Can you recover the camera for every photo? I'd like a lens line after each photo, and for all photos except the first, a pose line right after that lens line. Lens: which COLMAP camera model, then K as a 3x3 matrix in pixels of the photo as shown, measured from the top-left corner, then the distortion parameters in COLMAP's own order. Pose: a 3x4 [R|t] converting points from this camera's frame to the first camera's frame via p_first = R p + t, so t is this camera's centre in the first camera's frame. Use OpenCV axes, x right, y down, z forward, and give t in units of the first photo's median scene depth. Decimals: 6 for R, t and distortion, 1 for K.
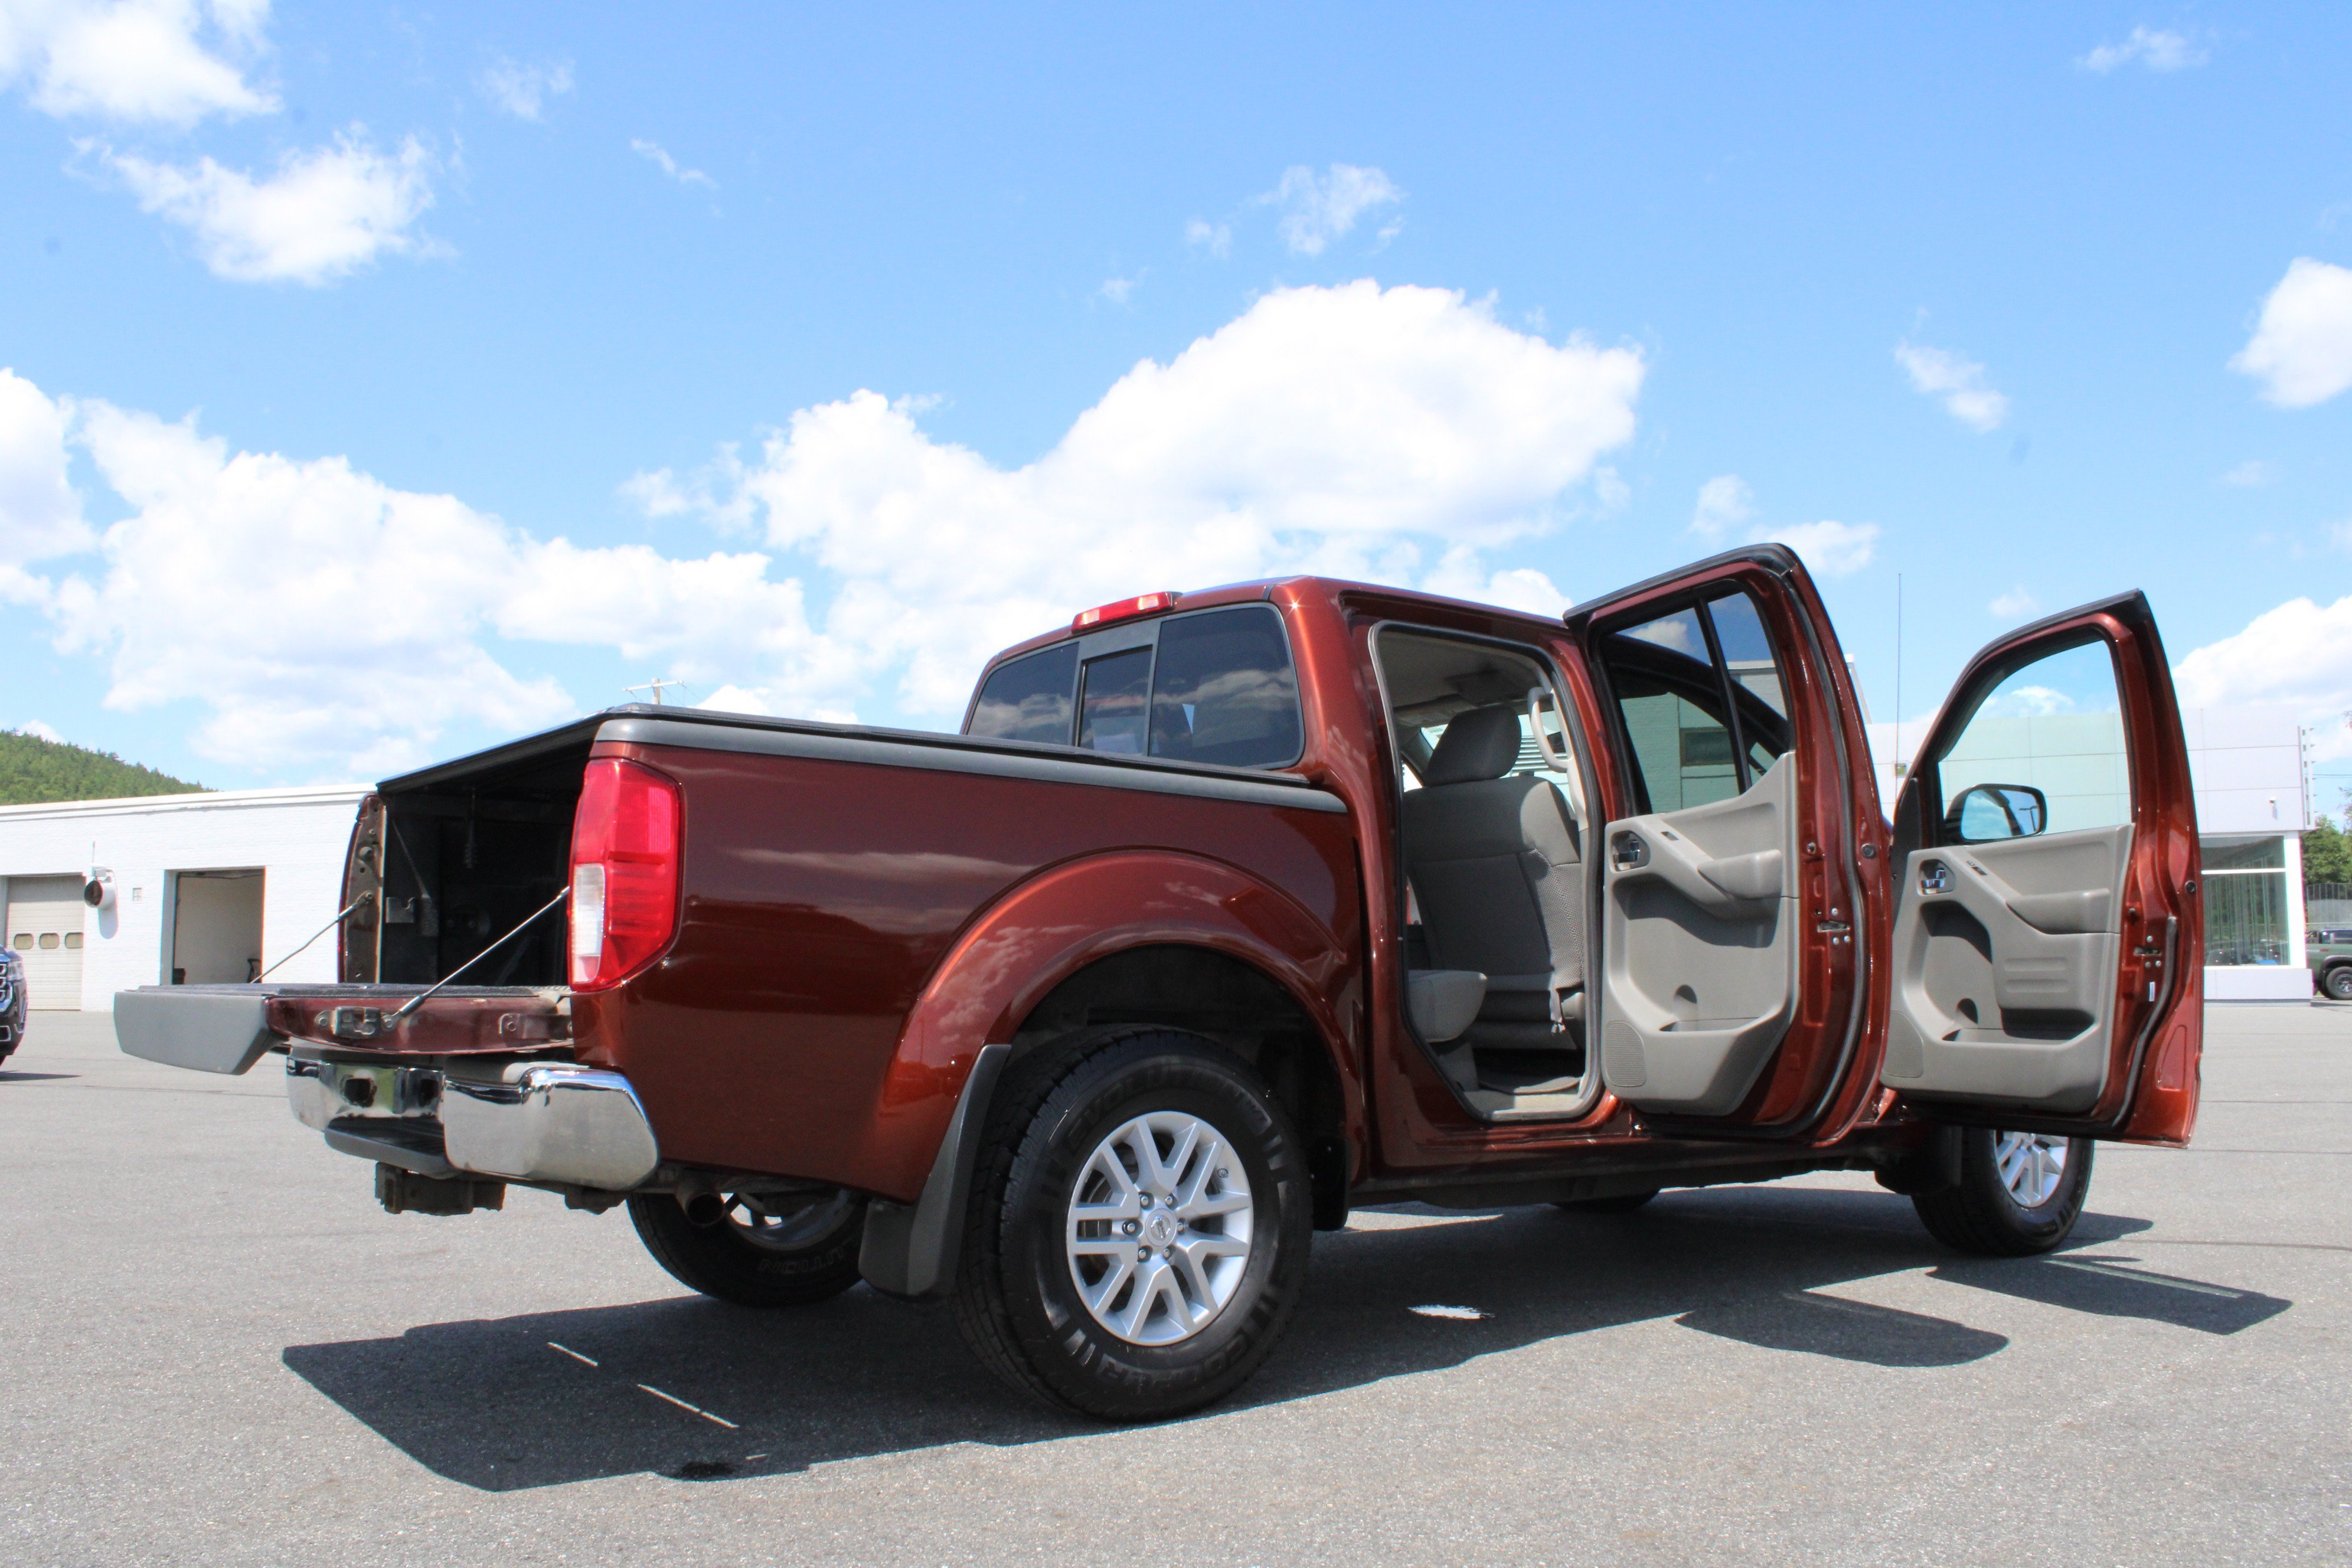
lens RADIAL K [[1972.4, 0, 1176.0], [0, 1972.4, 784.0], [0, 0, 1]] dist [-0.167797, 0.141648]
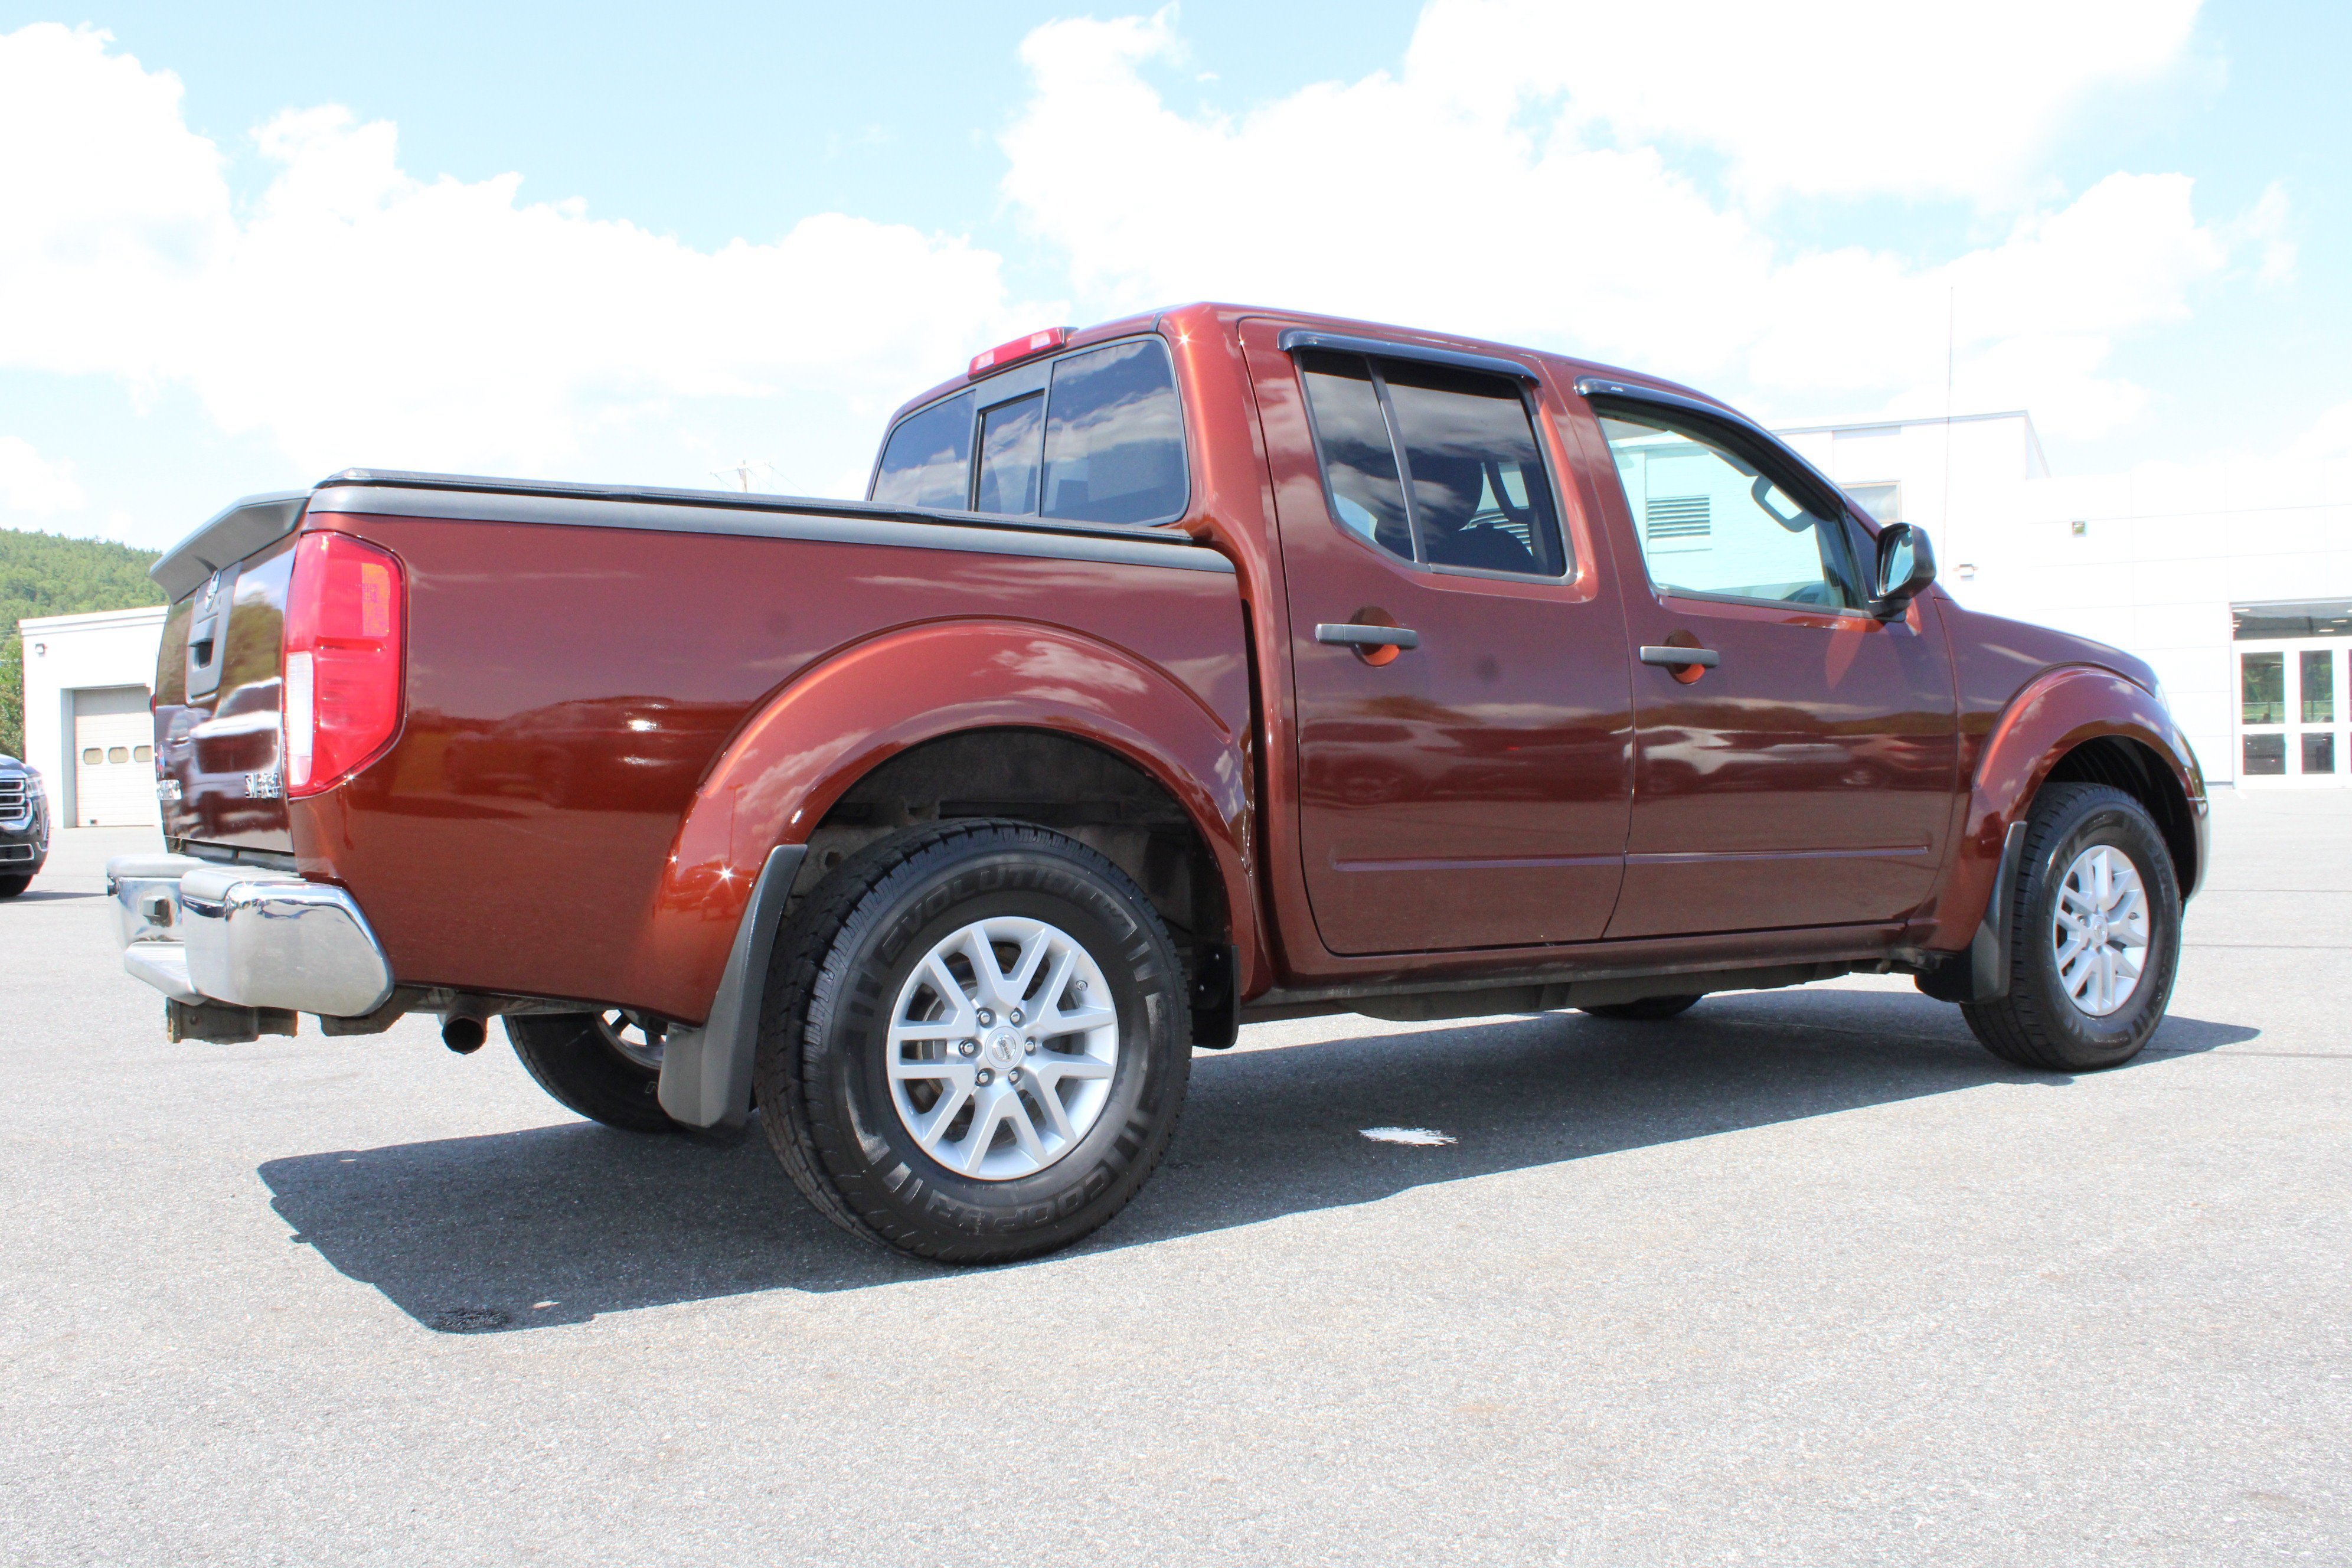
lens RADIAL K [[2094.8, 0, 1176.0], [0, 2094.8, 784.0], [0, 0, 1]] dist [-0.155370, 0.132482]
pose [[0.997702, -0.016138, -0.065803, 0.133398], [0.023064, 0.994110, 0.105896, 0.009815], [0.063706, -0.107170, 0.992198, 0.080208]]
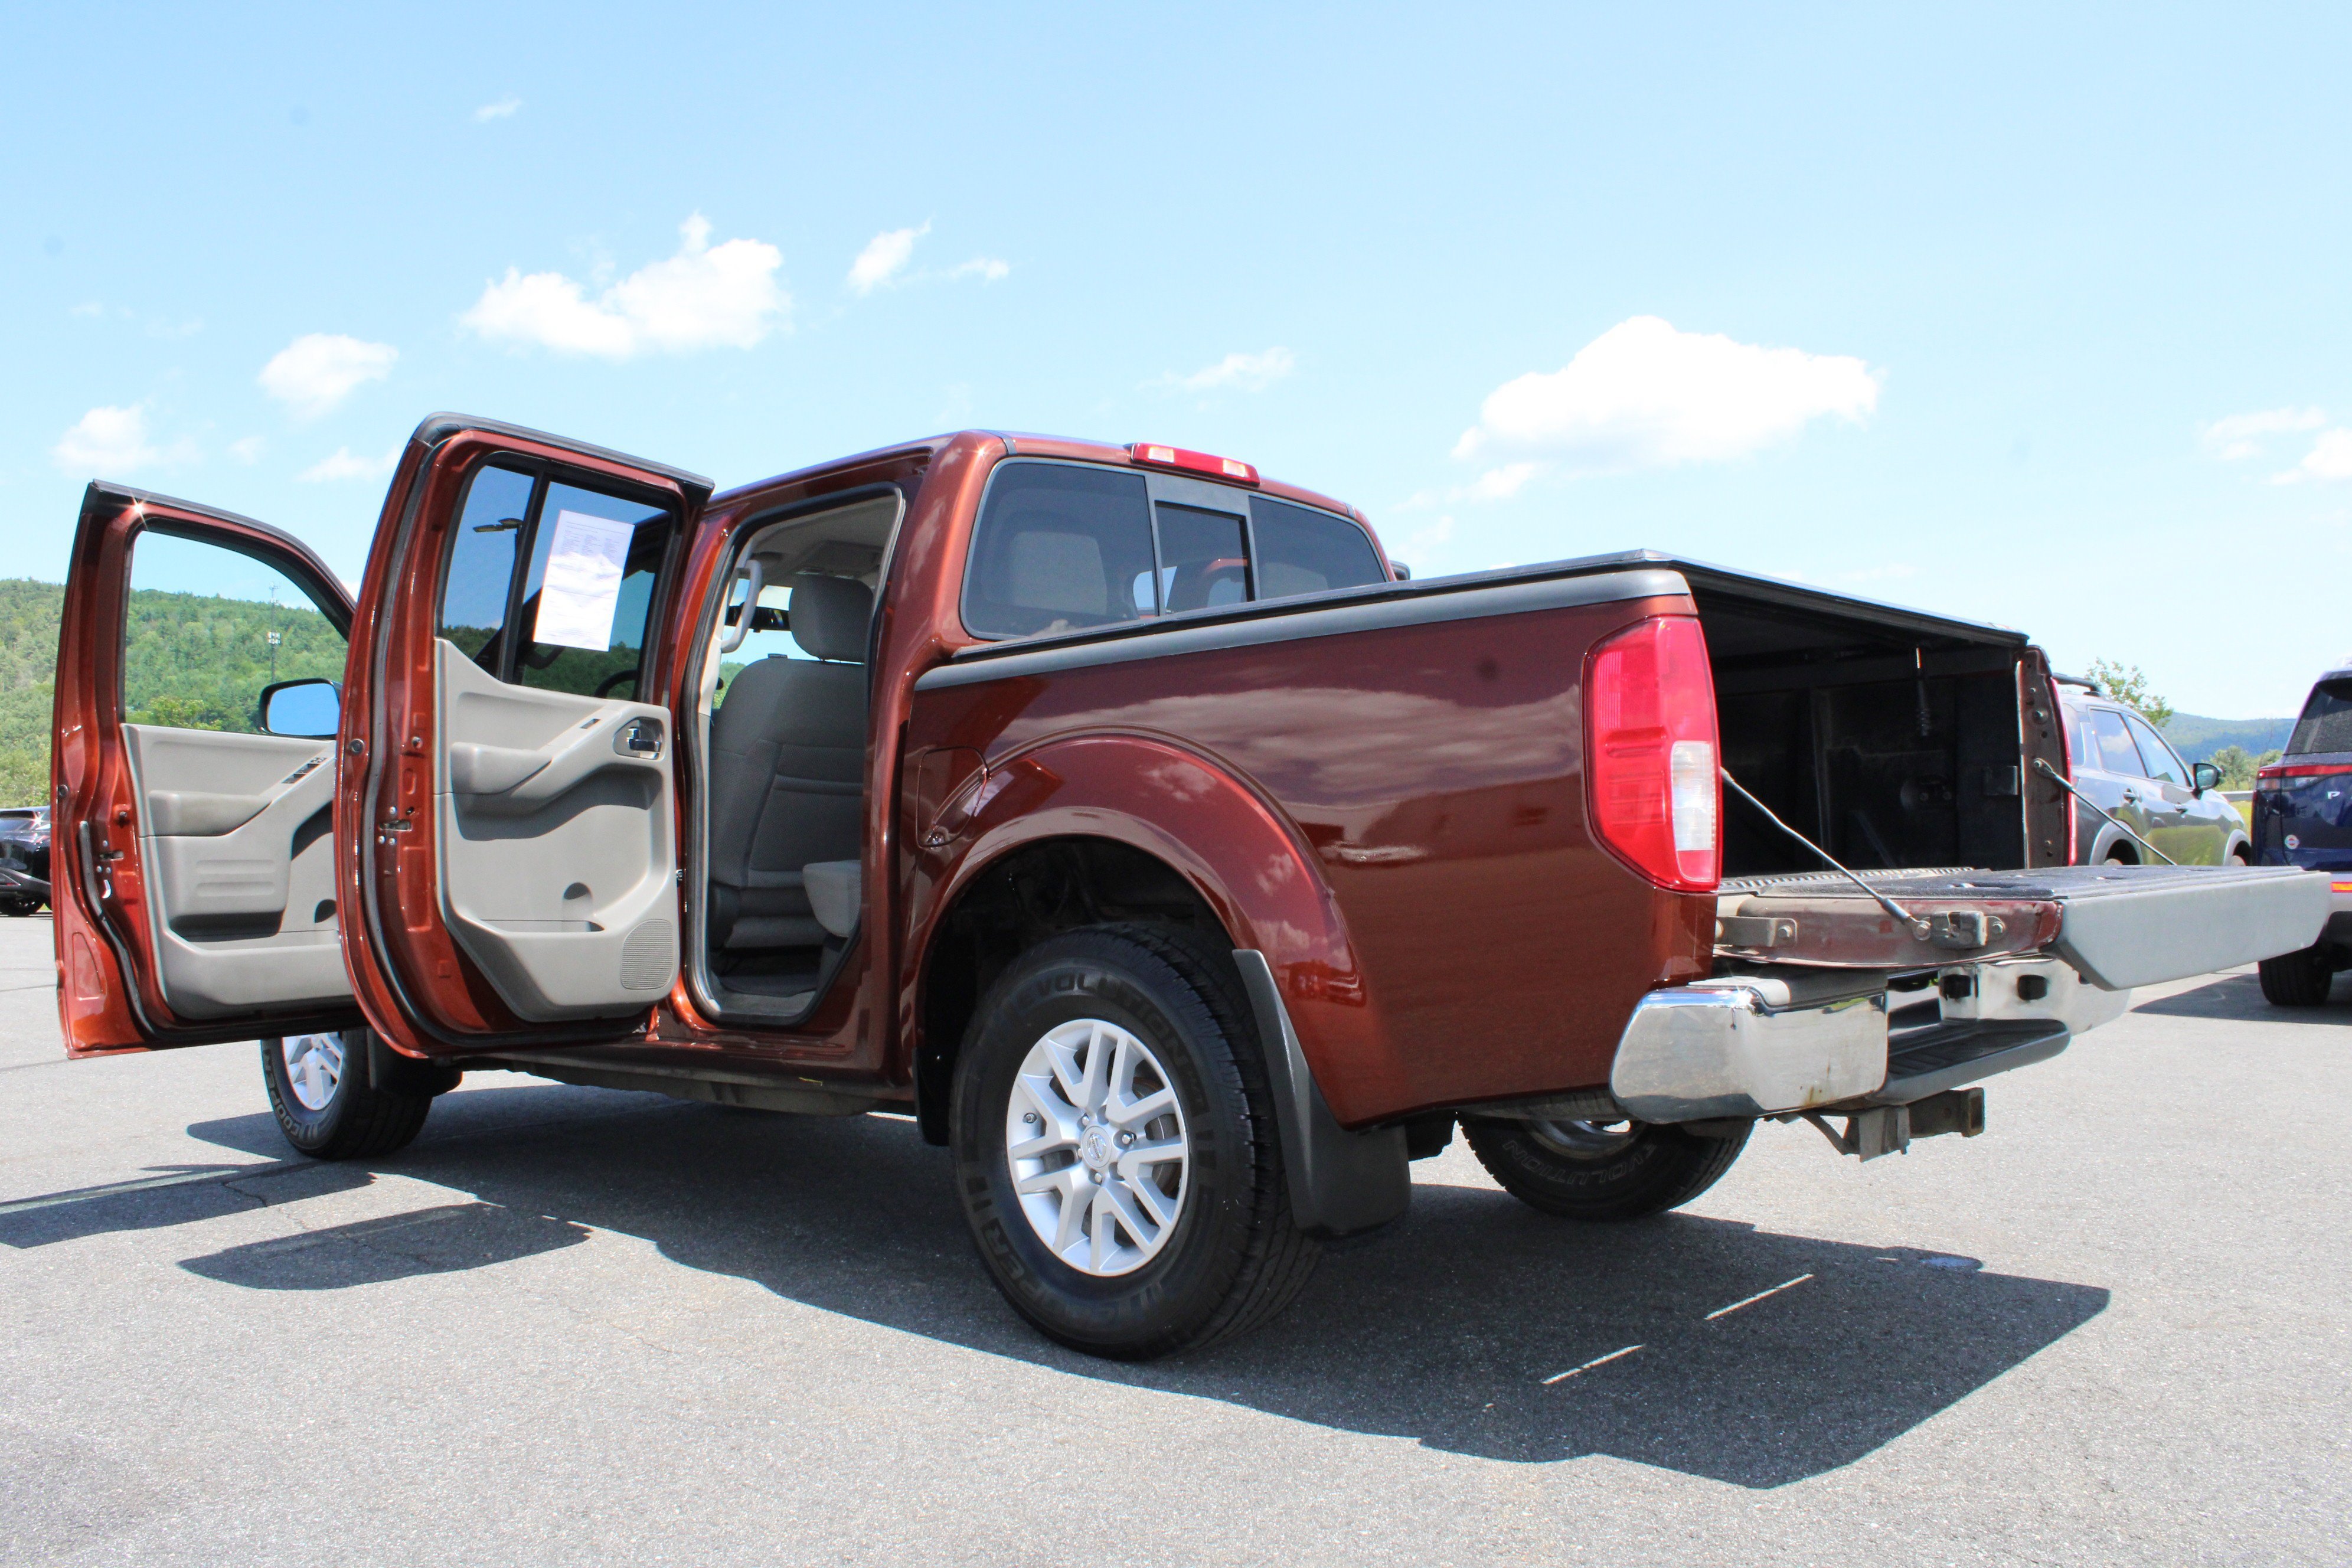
lens RADIAL K [[1972.4, 0, 1176.0], [0, 1972.4, 784.0], [0, 0, 1]] dist [-0.167797, 0.141648]
pose [[-0.181979, 0.035136, 0.982674, -1.198019], [-0.084369, 0.995118, -0.051205, 0.140675], [-0.979676, -0.092225, -0.178127, 1.517263]]
